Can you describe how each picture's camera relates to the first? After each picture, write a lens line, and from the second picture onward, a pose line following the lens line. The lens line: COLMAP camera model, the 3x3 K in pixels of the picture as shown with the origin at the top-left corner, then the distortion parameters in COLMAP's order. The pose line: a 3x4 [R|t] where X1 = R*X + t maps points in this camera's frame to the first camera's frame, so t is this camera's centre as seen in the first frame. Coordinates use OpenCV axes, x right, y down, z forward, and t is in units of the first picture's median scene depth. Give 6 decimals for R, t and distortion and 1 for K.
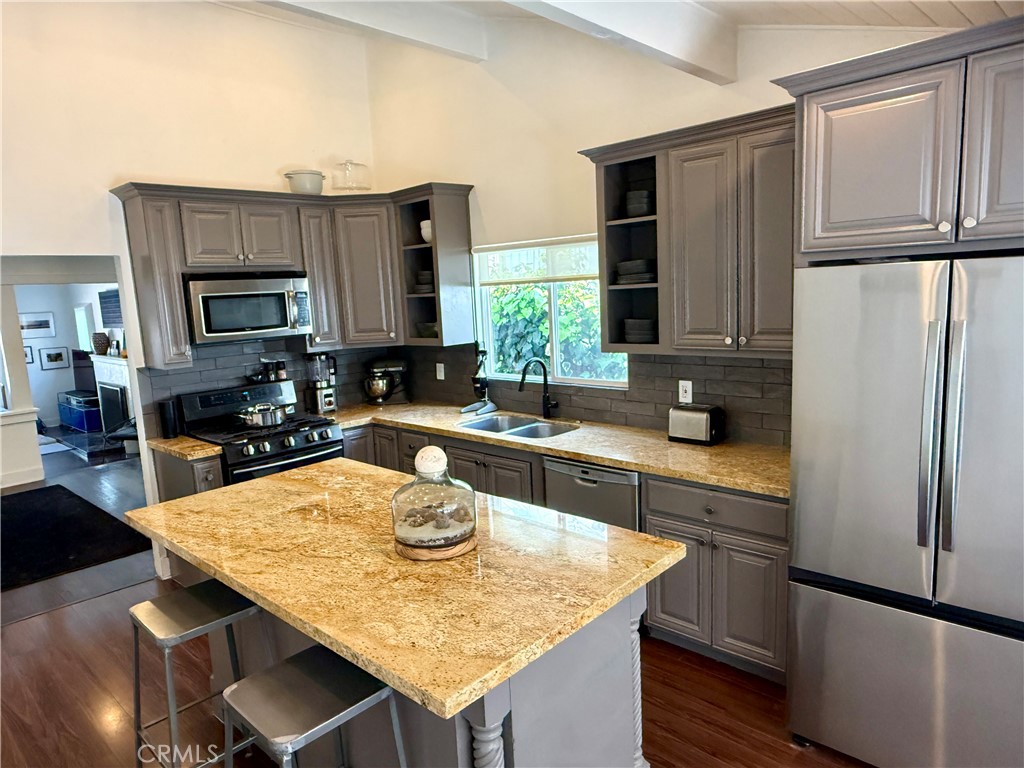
lens RADIAL K [[660.7, 0, 512.0], [0, 660.7, 384.0], [0, 0, 1]] dist [0.000265, 0.000045]
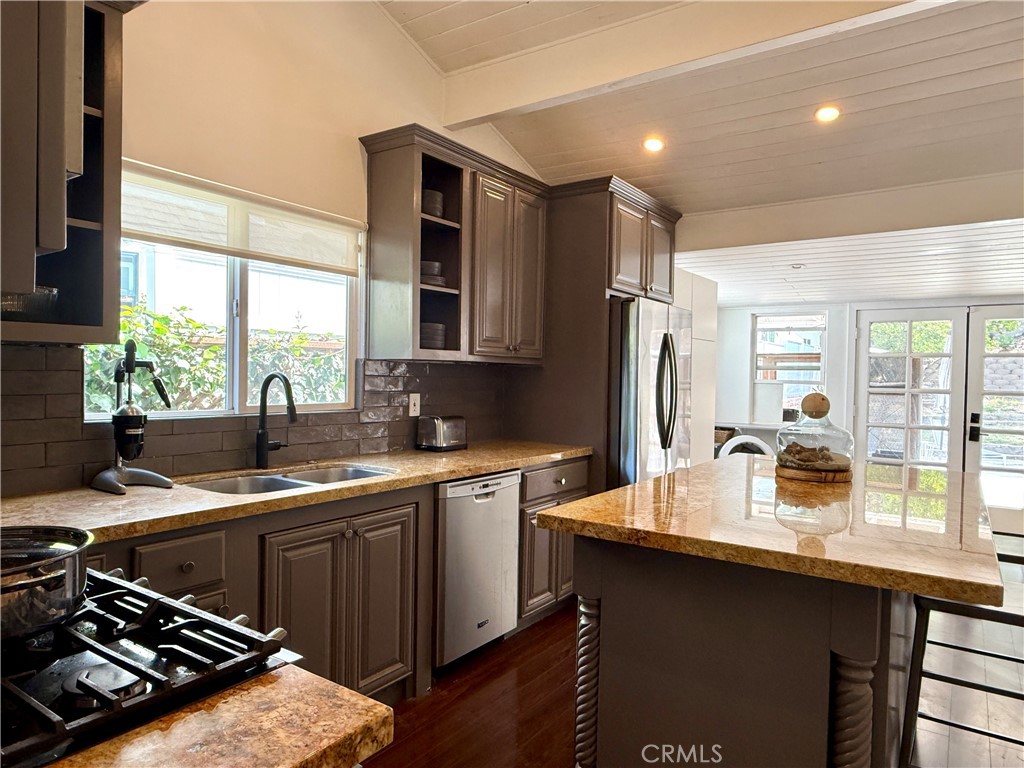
lens RADIAL K [[660.7, 0, 512.0], [0, 660.7, 384.0], [0, 0, 1]] dist [0.000265, 0.000045]
pose [[-0.149477, 0.035432, 0.988130, -0.727313], [0.138522, 0.990252, -0.014554, 0.015580], [-0.979014, 0.134702, -0.152928, 1.007128]]
